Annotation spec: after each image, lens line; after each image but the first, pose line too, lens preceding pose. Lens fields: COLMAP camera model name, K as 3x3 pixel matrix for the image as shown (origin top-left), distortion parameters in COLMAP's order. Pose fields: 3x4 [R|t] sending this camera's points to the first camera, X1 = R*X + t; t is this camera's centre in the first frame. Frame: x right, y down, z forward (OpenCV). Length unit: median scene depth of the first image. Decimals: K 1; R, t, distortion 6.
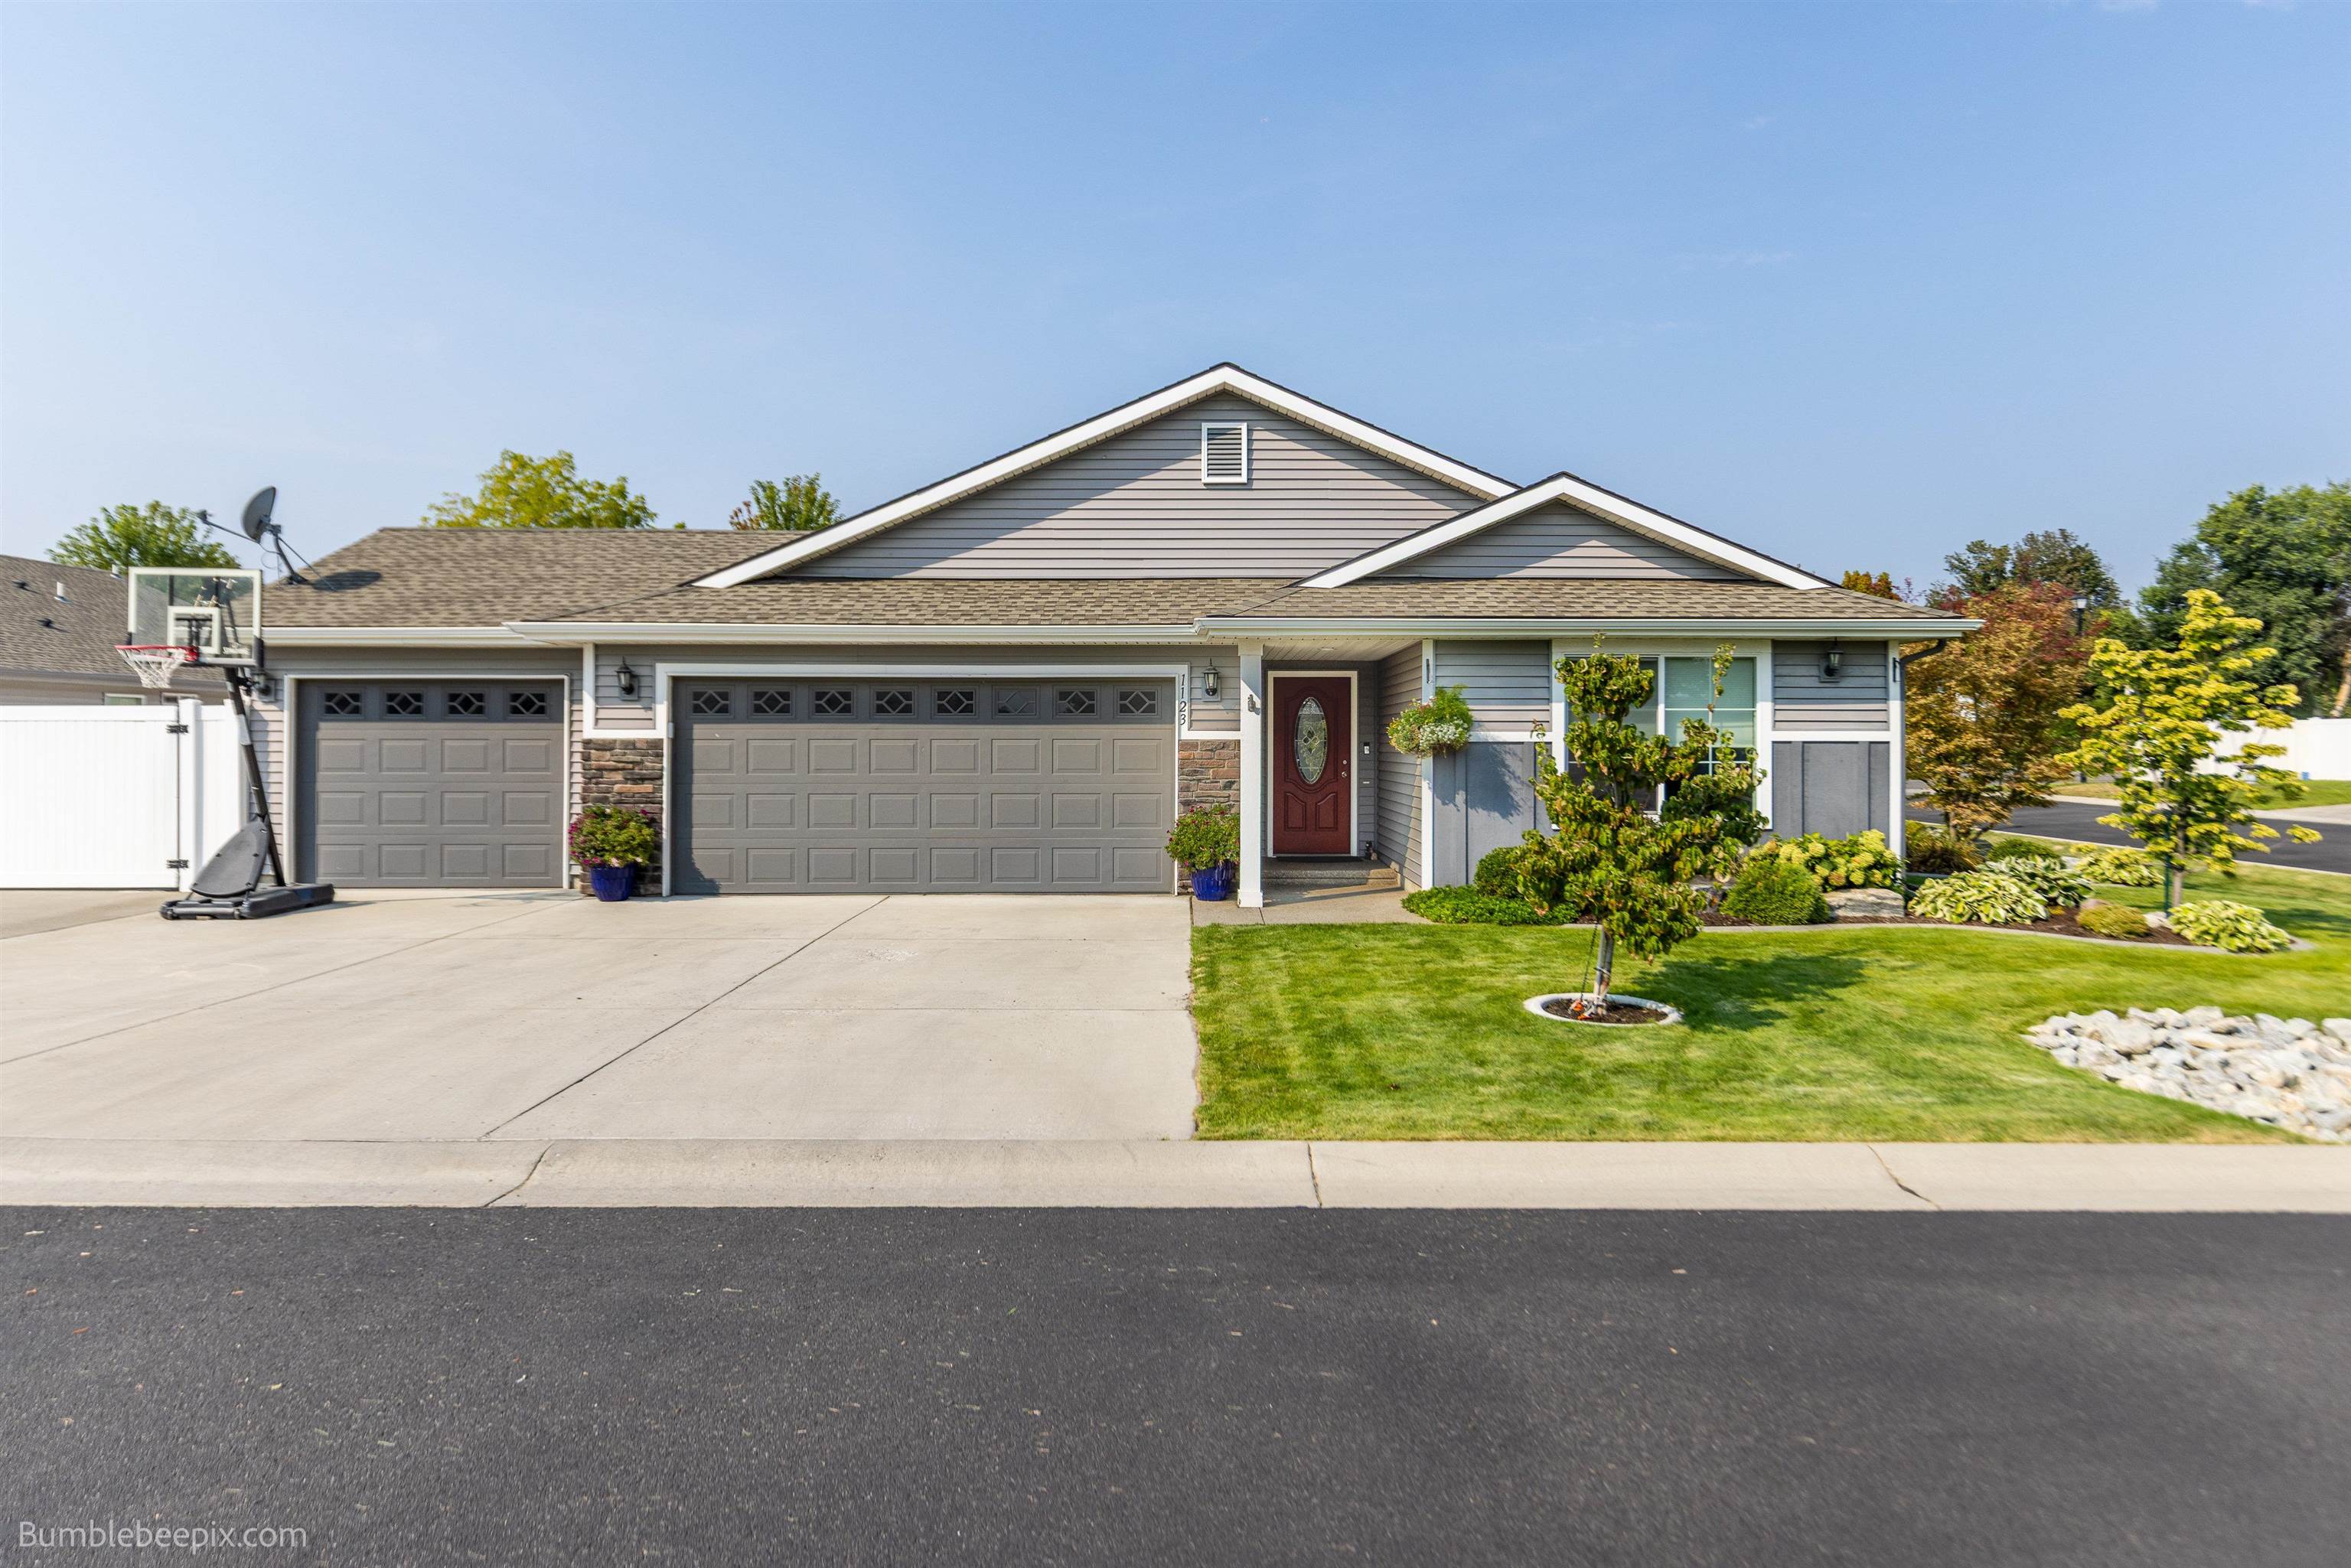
lens RADIAL K [[1482.5, 0, 1229.6], [0, 1482.5, 753.6], [0, 0, 1]] dist [-0.000978, -0.000358]
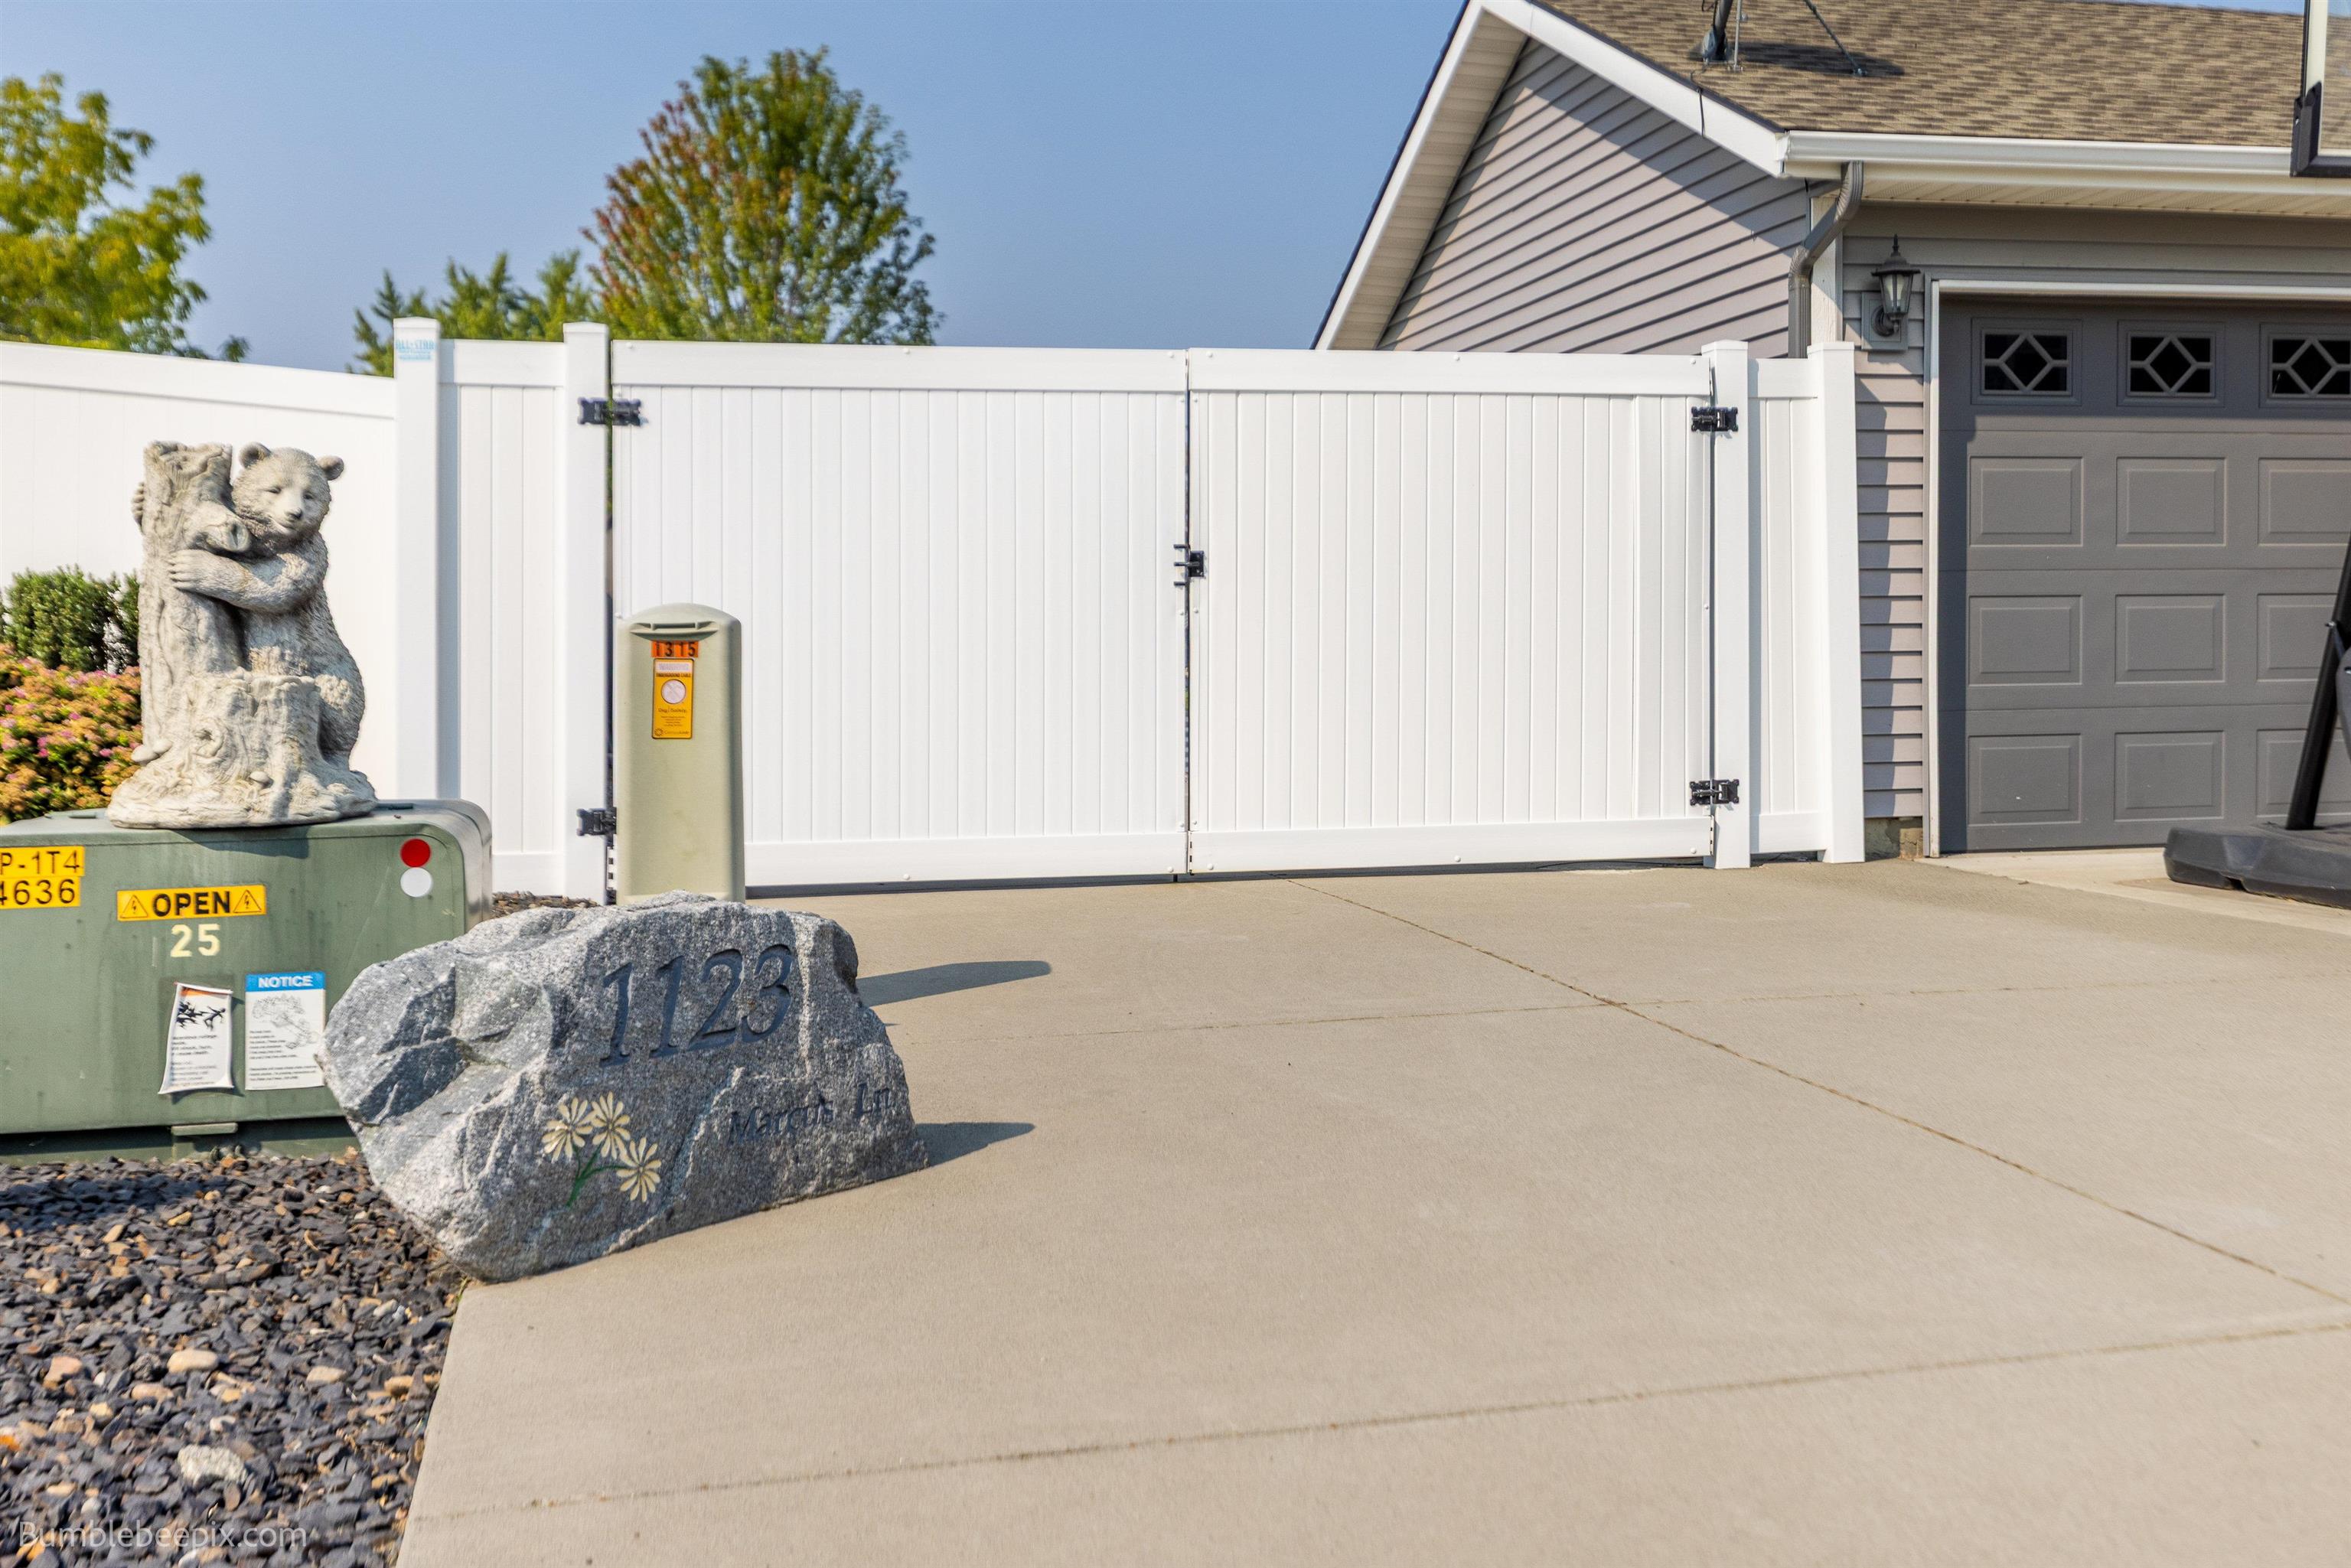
lens RADIAL K [[2648.8, 0, 1310.7], [0, 2648.8, 712.0], [0, 0, 1]] dist [0.017012, 0.000000]
pose [[0.974292, -0.018702, 0.224512, -0.977772], [0.015646, 0.999759, 0.015381, 0.044420], [-0.224745, -0.011472, 0.974350, 0.398164]]
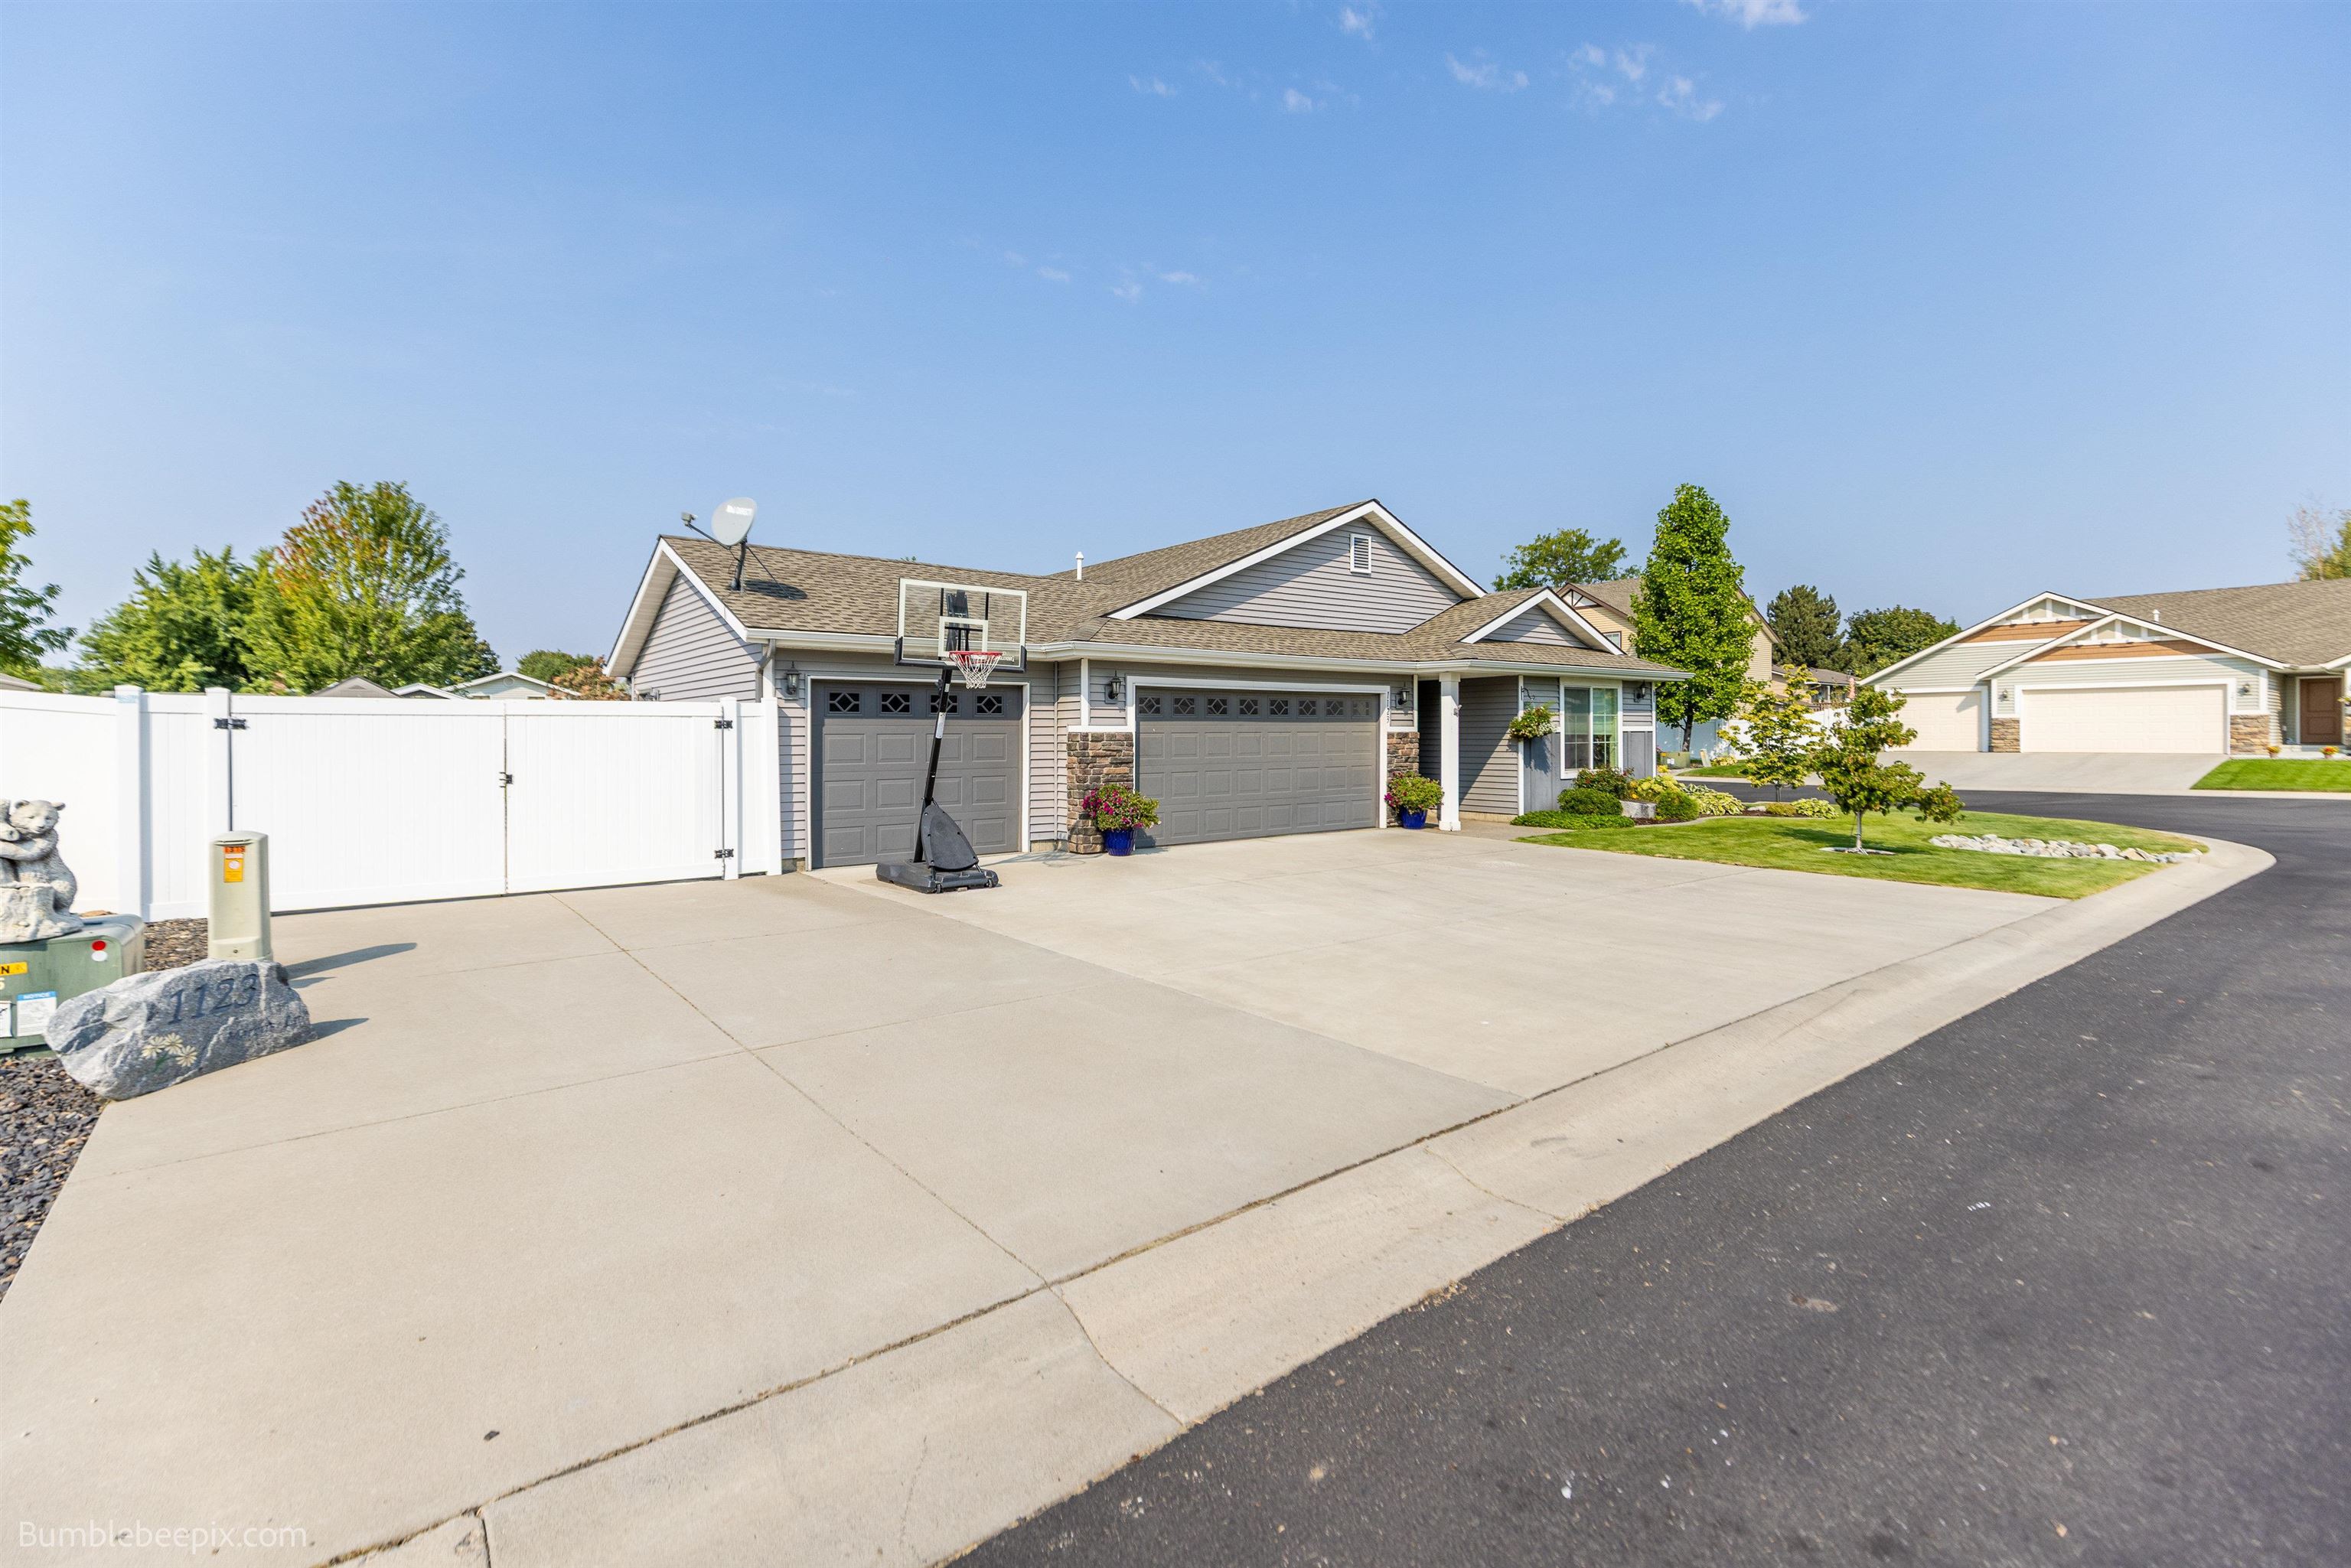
lens RADIAL K [[1057.8, 0, 1156.3], [0, 1057.8, 765.9], [0, 0, 1]] dist [0.003459, -0.000137]
pose [[0.799437, -0.022374, 0.600333, -0.937917], [0.008439, 0.999626, 0.026017, -0.004394], [-0.600691, -0.015733, 0.799327, 0.224582]]
